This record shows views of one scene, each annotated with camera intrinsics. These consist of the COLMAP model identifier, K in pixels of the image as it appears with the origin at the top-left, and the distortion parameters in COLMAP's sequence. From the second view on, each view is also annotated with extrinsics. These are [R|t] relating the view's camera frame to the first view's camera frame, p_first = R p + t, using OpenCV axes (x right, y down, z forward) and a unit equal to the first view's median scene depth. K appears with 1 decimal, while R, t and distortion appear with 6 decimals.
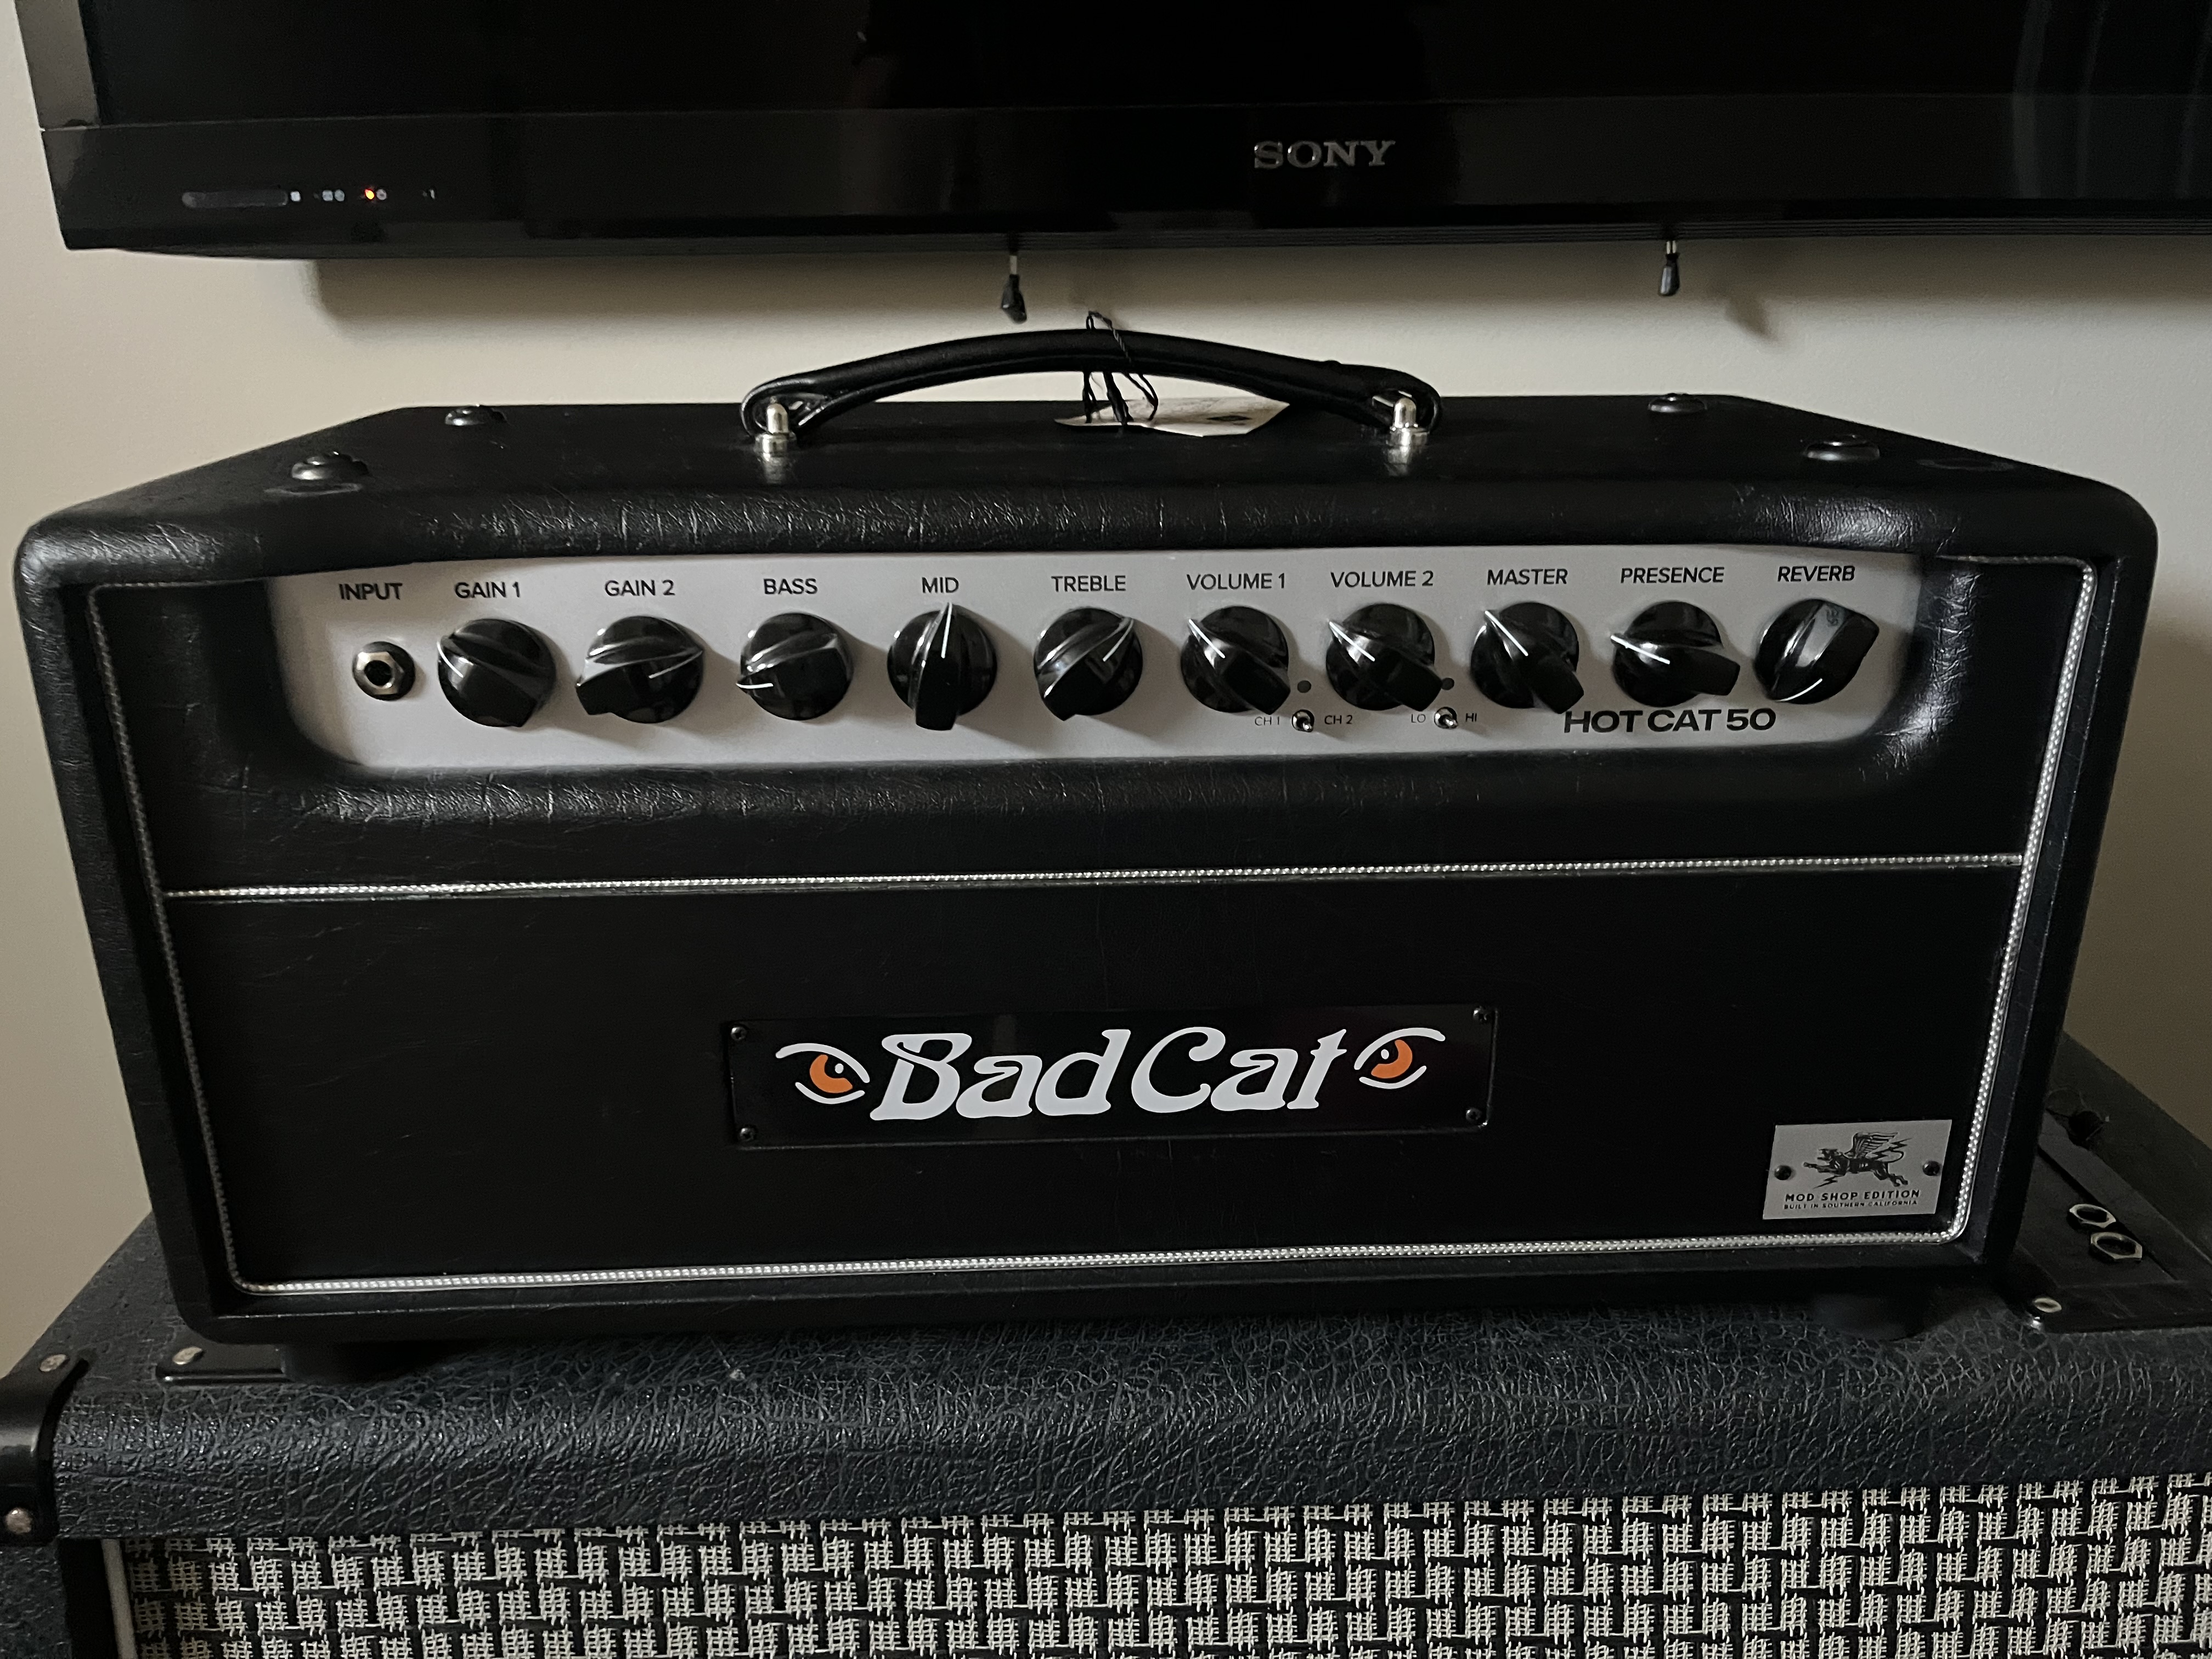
lens RADIAL K [[1704.2, 0, 1124.4], [0, 1704.2, 834.5], [0, 0, 1]] dist [0.029381, -0.092385]
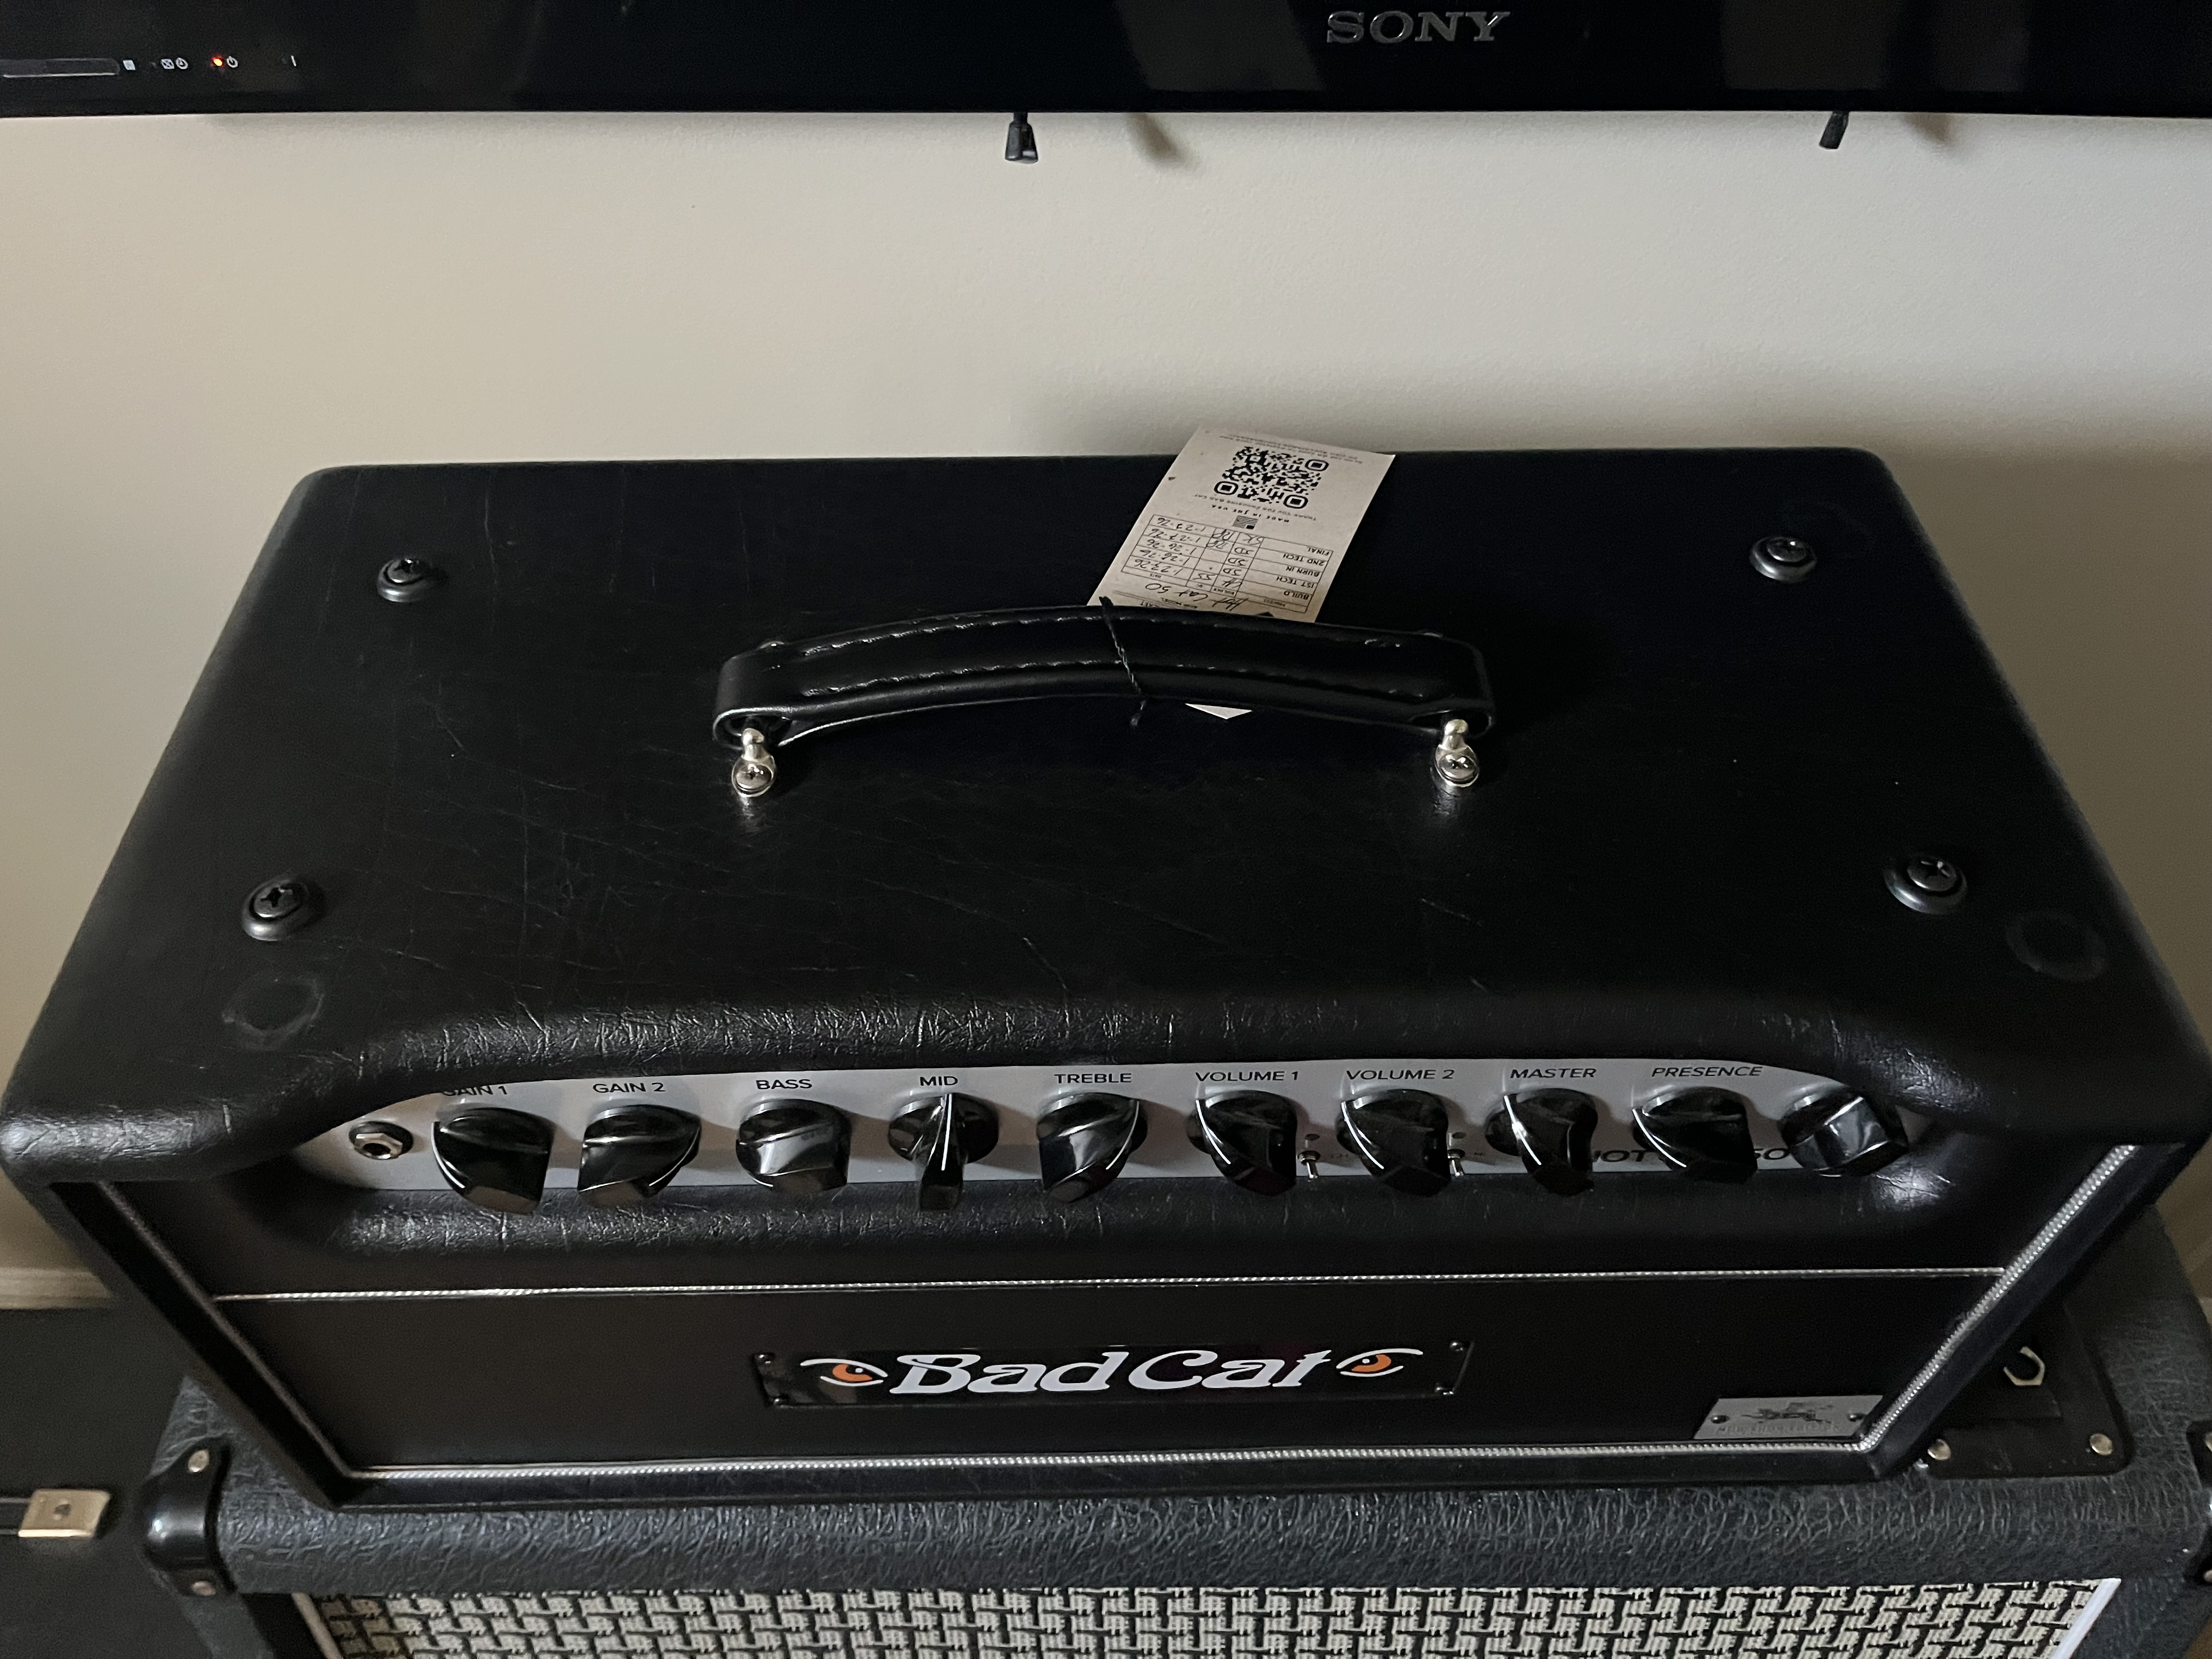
lens RADIAL K [[1728.6, 0, 1104.6], [0, 1728.6, 845.7], [0, 0, 1]] dist [-0.001216, -0.063235]
pose [[0.999492, 0.026781, -0.017302, -0.001281], [-0.015025, 0.874252, 0.485240, -0.641853], [0.028122, -0.484734, 0.874210, 0.193138]]
